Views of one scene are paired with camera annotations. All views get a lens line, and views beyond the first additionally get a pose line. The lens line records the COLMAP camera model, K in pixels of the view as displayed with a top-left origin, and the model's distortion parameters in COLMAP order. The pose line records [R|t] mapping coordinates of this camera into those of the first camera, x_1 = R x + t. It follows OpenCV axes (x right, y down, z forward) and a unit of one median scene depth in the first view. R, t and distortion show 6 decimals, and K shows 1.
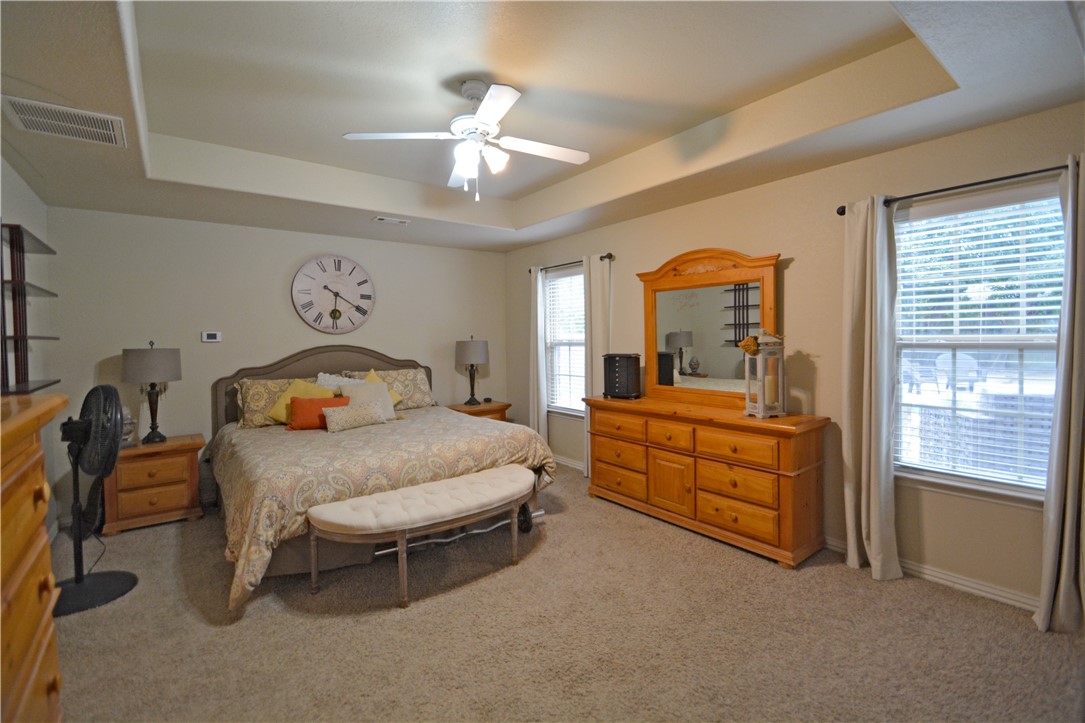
lens RADIAL K [[481.4, 0, 540.8], [0, 481.4, 345.0], [0, 0, 1]] dist [-0.000803, -0.000432]
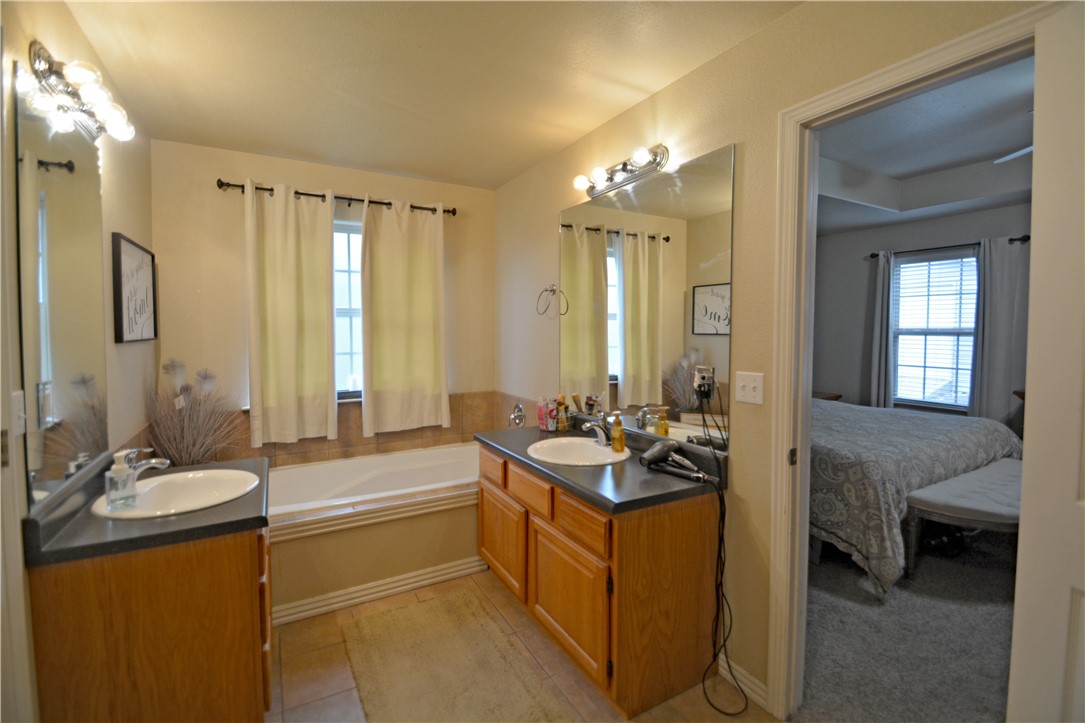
lens RADIAL K [[481.4, 0, 540.8], [0, 481.4, 345.0], [0, 0, 1]] dist [-0.000803, -0.000432]
pose [[0.989827, 0.017252, -0.141228, -0.611692], [-0.014121, 0.999632, 0.023141, 0.011120], [0.141575, -0.020911, 0.989707, -0.047863]]
